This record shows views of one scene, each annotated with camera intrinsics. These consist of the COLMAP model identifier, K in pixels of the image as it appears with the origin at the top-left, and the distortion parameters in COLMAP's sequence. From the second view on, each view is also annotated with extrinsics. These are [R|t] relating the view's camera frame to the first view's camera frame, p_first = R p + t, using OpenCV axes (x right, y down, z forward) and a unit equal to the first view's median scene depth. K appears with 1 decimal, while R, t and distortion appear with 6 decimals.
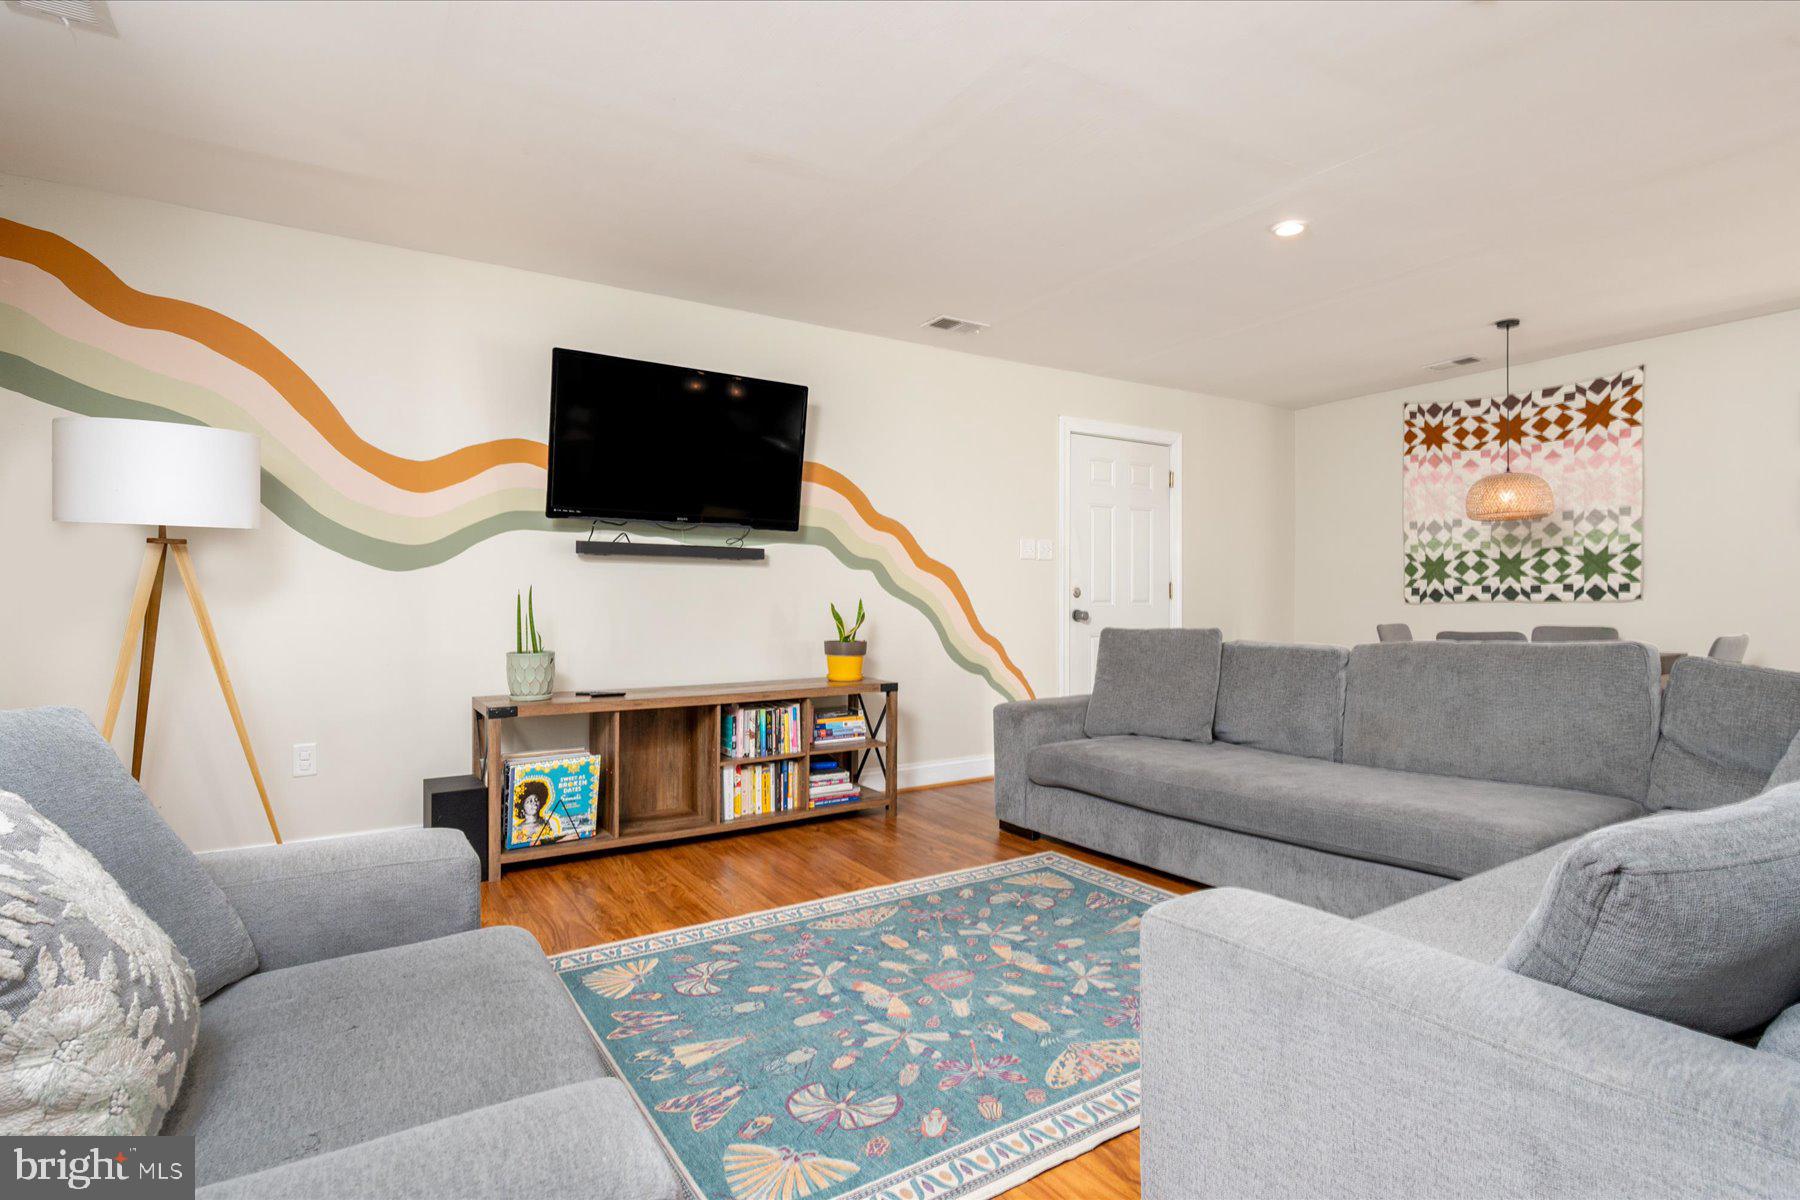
lens RADIAL K [[887.9, 0, 910.0], [0, 887.9, 595.7], [0, 0, 1]] dist [-0.002195, -0.000169]
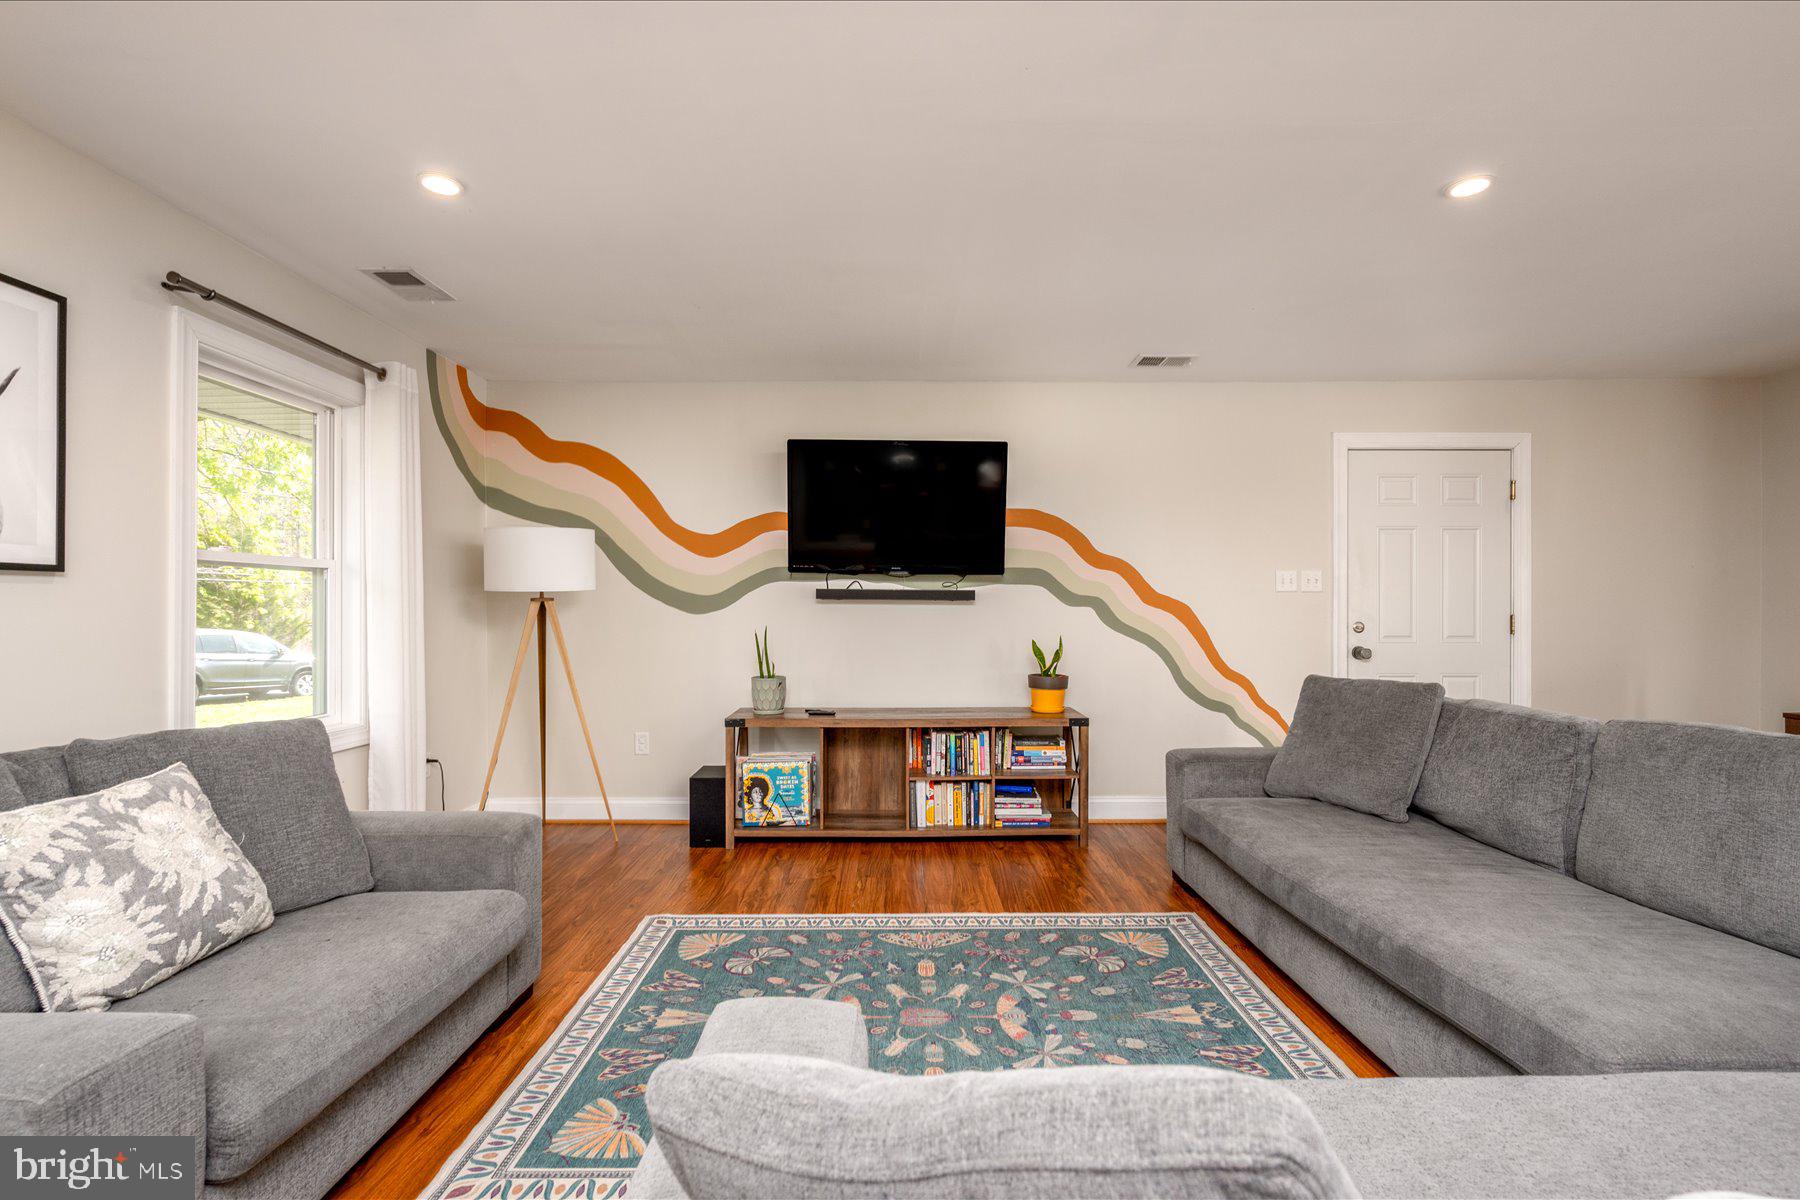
lens RADIAL K [[782.8, 0, 902.7], [0, 782.8, 609.8], [0, 0, 1]] dist [-0.004714, 0.000352]
pose [[0.842723, 0.000903, -0.538346, 0.358472], [0.001147, 0.999993, 0.003473, -0.038907], [0.538346, -0.003544, 0.842716, 0.138048]]
